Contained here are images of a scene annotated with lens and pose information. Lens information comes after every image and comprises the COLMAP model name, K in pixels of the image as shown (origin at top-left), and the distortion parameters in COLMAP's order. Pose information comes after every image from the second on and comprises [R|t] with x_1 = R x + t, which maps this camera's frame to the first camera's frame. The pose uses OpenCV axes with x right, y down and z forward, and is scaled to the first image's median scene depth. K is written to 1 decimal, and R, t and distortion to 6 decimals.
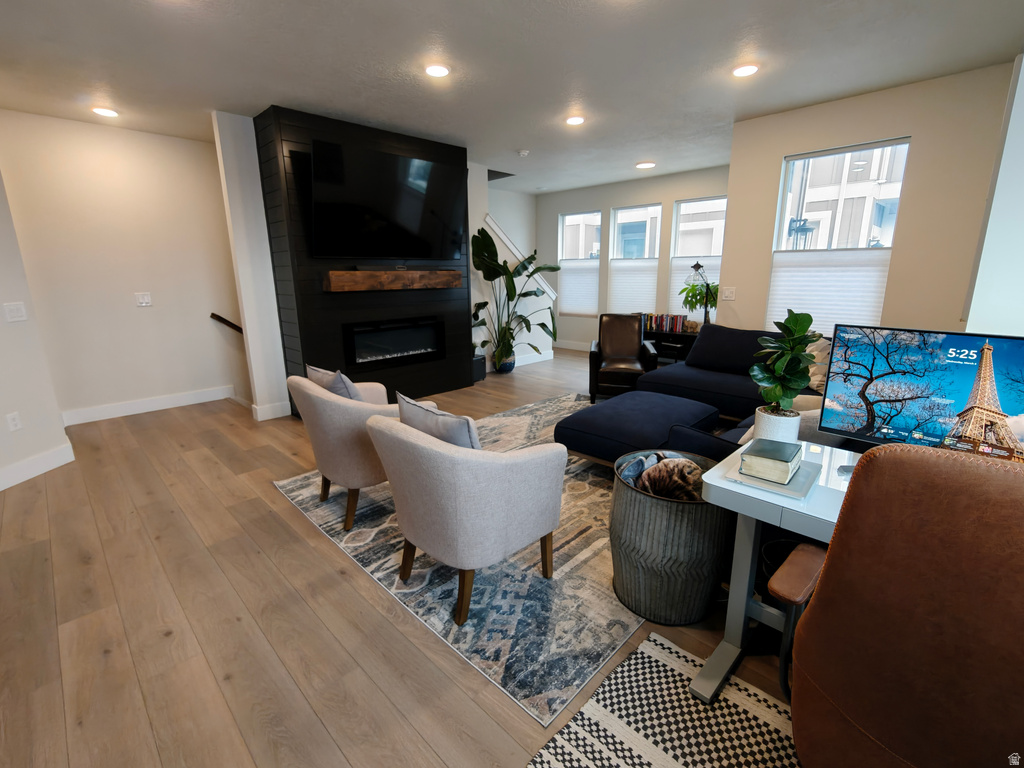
lens RADIAL K [[464.7, 0, 512.6], [0, 464.7, 381.4], [0, 0, 1]] dist [0.000539, -0.000043]
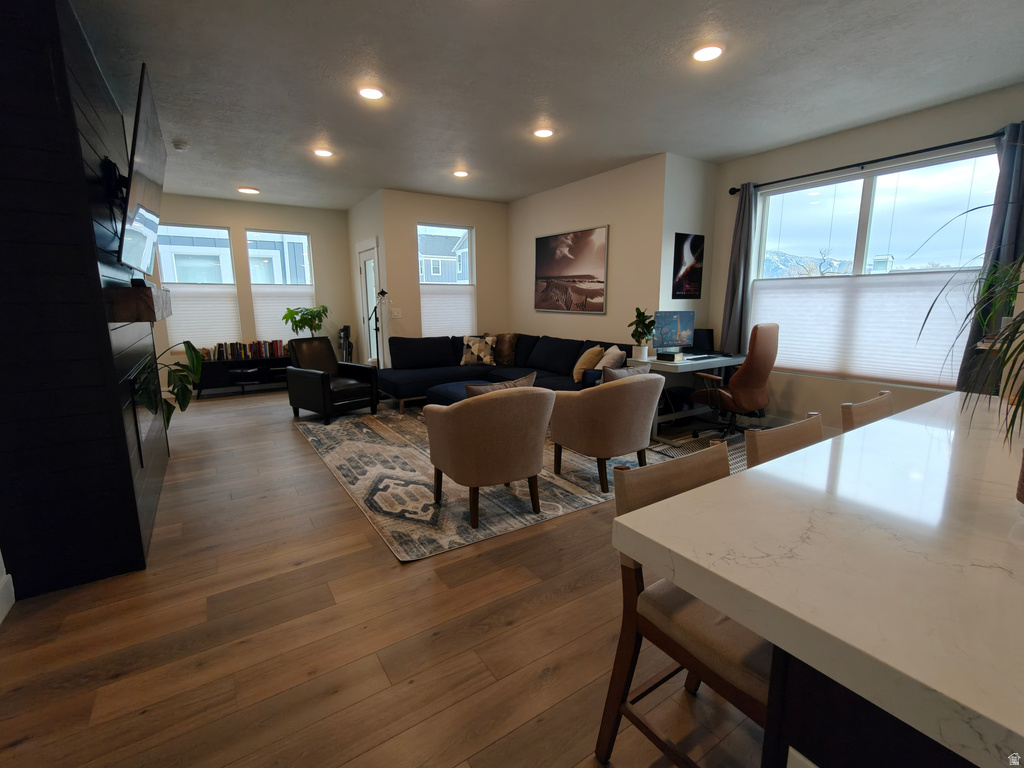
lens RADIAL K [[464.7, 0, 513.7], [0, 464.7, 384.2], [0, 0, 1]] dist [0.000539, -0.000043]
pose [[0.205369, -0.169643, 0.963870, -0.828106], [0.227942, 0.966069, 0.121463, -0.080844], [-0.951770, 0.194762, 0.237069, 0.423063]]
